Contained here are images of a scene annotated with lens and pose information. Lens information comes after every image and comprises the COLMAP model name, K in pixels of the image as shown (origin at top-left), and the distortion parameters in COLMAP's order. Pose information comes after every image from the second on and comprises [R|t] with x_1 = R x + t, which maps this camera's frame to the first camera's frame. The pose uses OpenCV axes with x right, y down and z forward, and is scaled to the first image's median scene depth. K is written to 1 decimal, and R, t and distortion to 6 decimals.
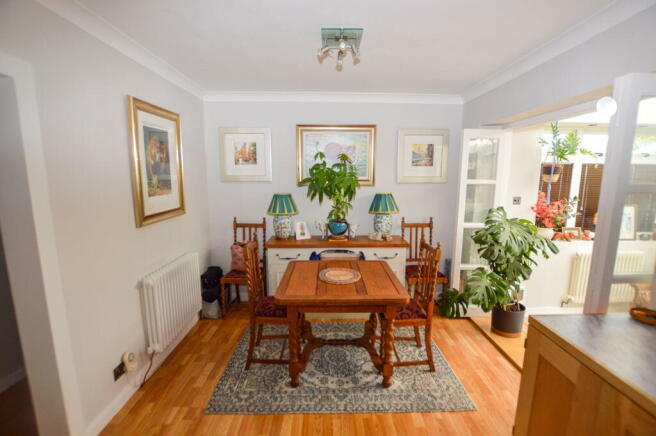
lens RADIAL K [[292.7, 0, 332.4], [0, 292.7, 221.2], [0, 0, 1]] dist [-0.035739, 0.004602]
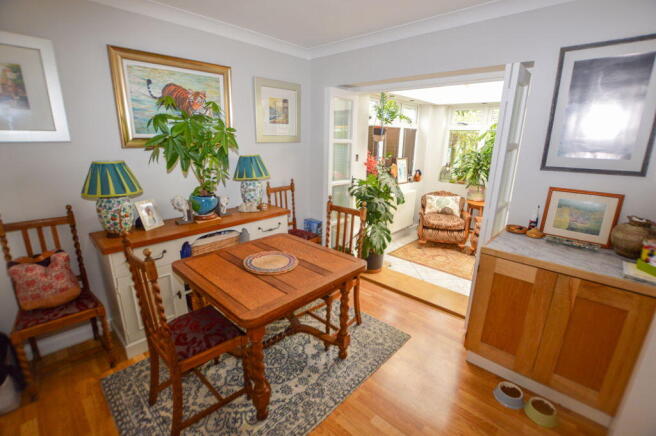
lens RADIAL K [[292.7, 0, 332.4], [0, 292.7, 221.2], [0, 0, 1]] dist [-0.035739, 0.004602]
pose [[0.690708, -0.186262, 0.698734, -0.288109], [0.093336, 0.981139, 0.169278, -0.030178], [-0.717085, -0.051705, 0.695065, 0.247111]]
